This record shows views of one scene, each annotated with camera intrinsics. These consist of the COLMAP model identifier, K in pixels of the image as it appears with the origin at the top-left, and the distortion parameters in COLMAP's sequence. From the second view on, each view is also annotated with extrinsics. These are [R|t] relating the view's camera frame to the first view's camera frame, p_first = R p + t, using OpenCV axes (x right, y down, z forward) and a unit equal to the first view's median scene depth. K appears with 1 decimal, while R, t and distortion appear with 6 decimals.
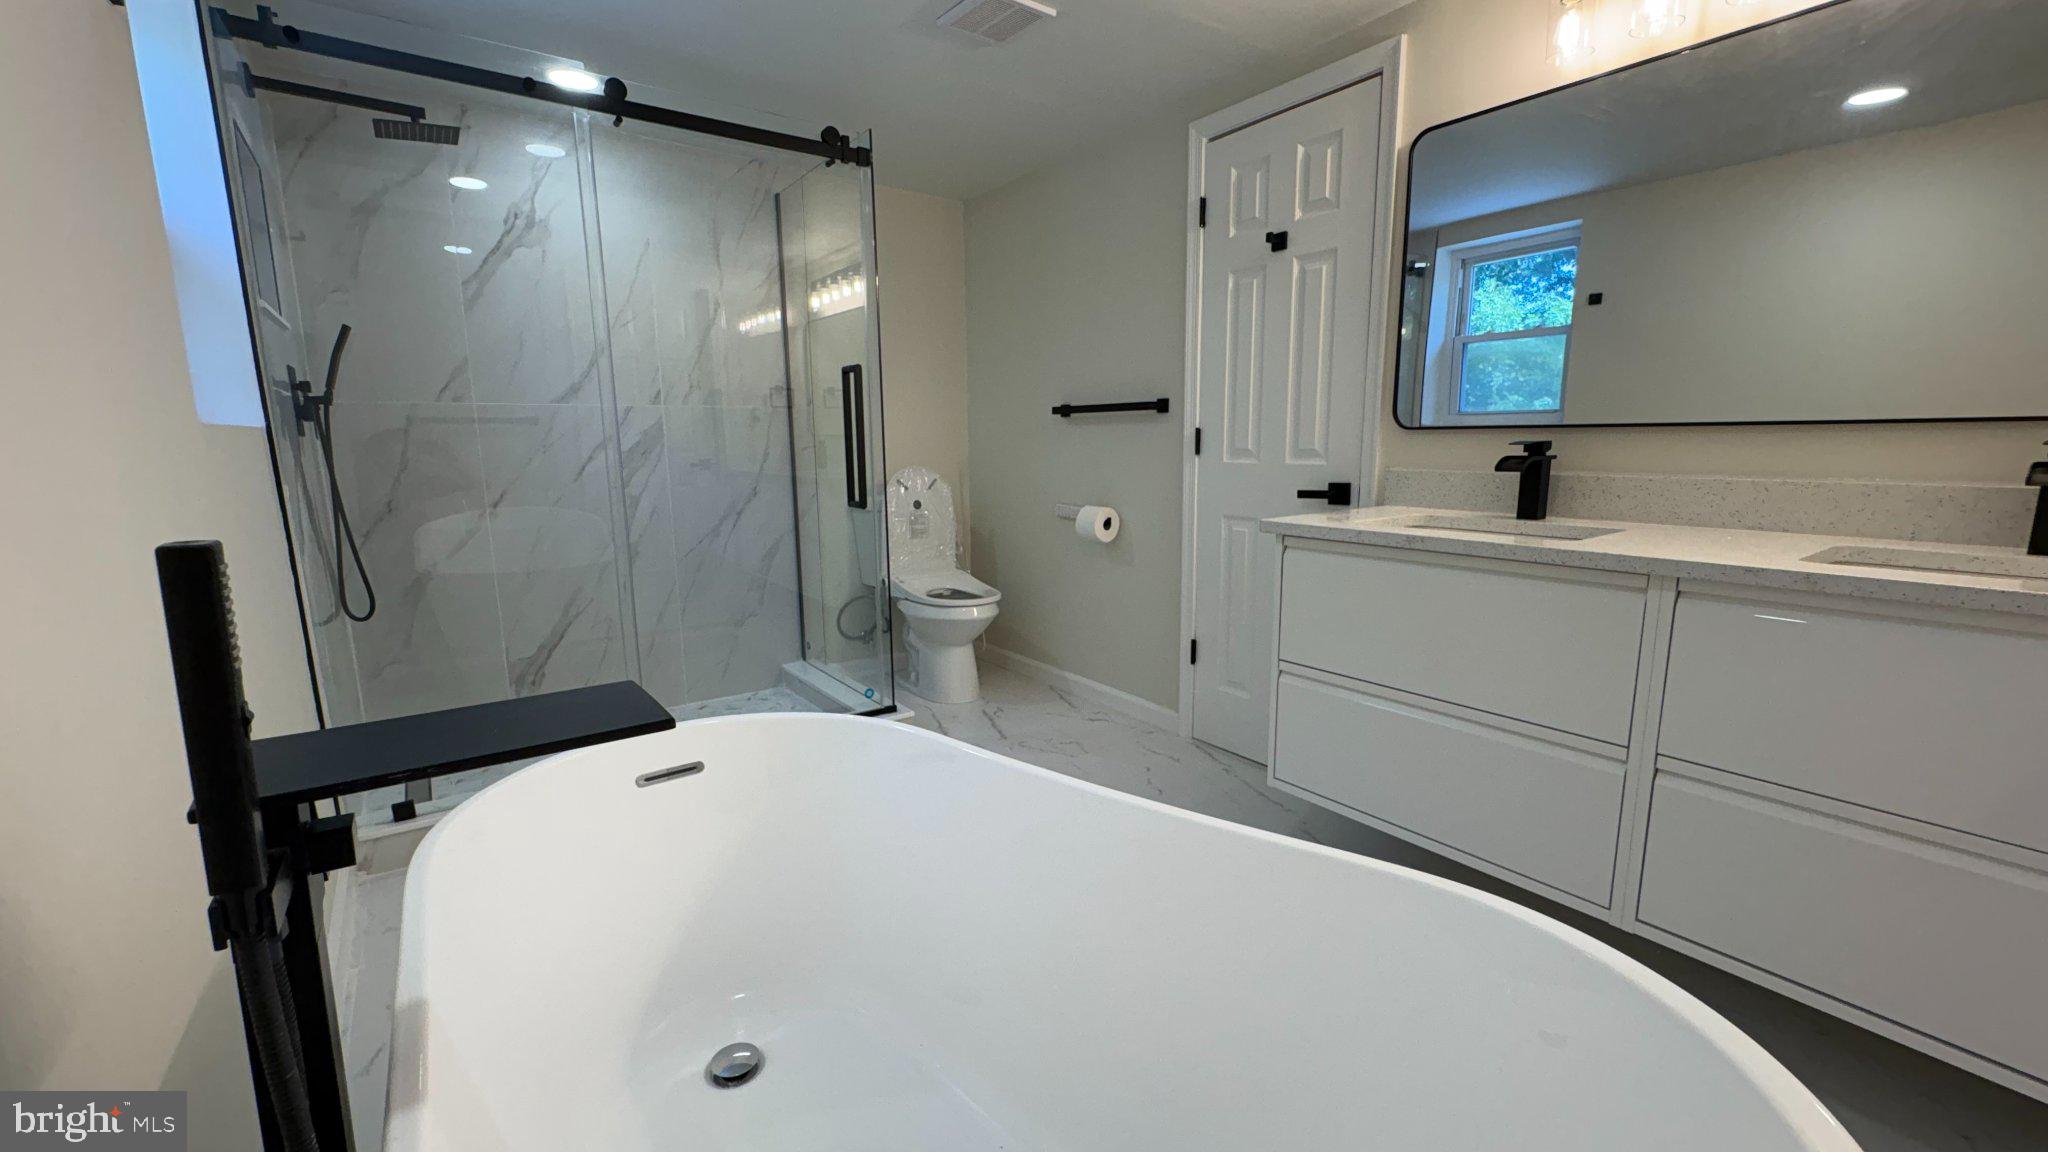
lens RADIAL K [[813.2, 0, 1024.0], [0, 813.2, 576.0], [0, 0, 1]] dist [0.000917, -0.000472]
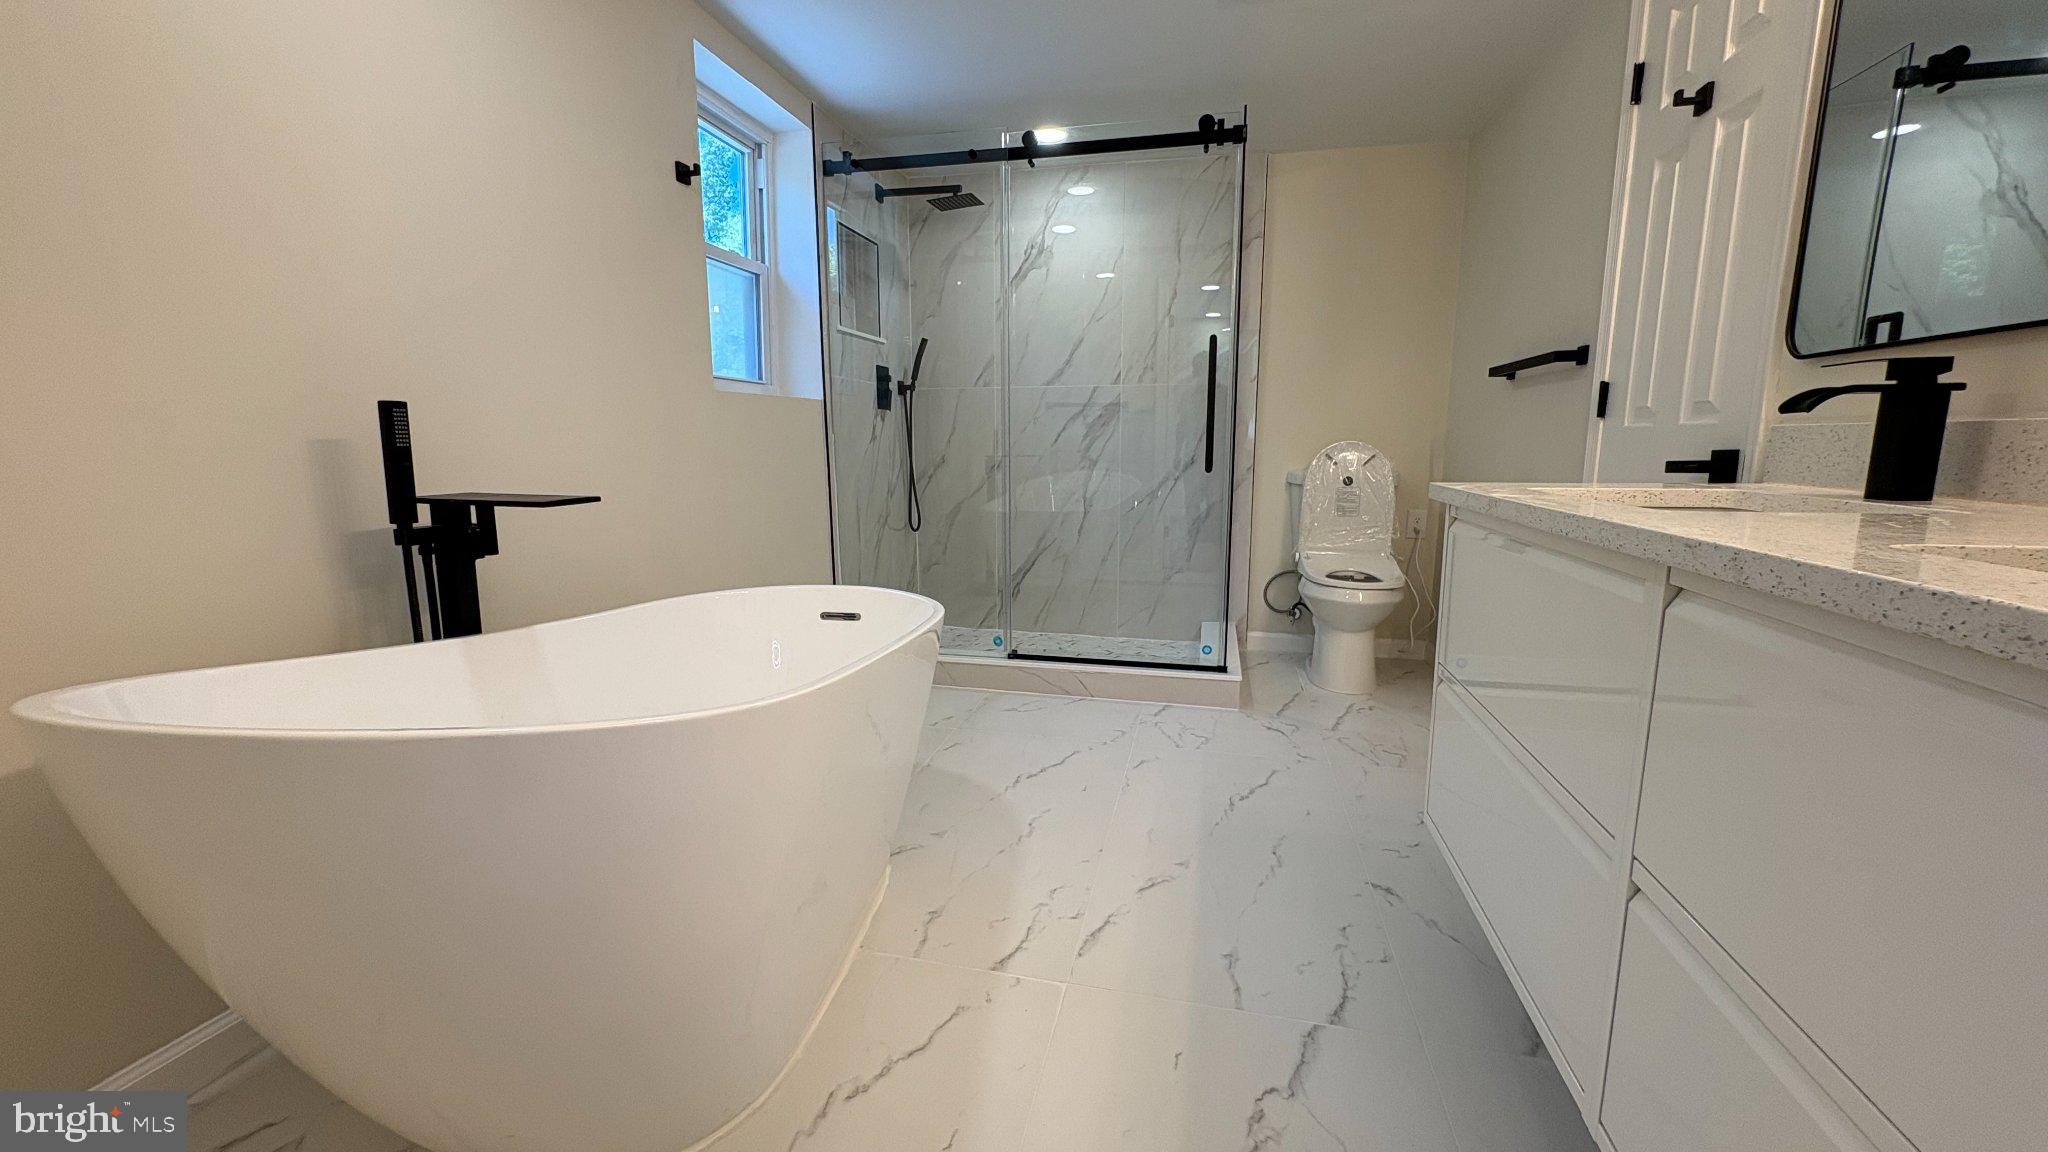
lens RADIAL K [[809.6, 0, 1025.9], [0, 809.6, 570.6], [0, 0, 1]] dist [0.002764, -0.000379]
pose [[0.658487, 0.128162, -0.741600, 0.469416], [-0.130942, 0.989874, 0.054802, 0.018297], [0.741114, 0.061021, 0.668601, 0.136437]]
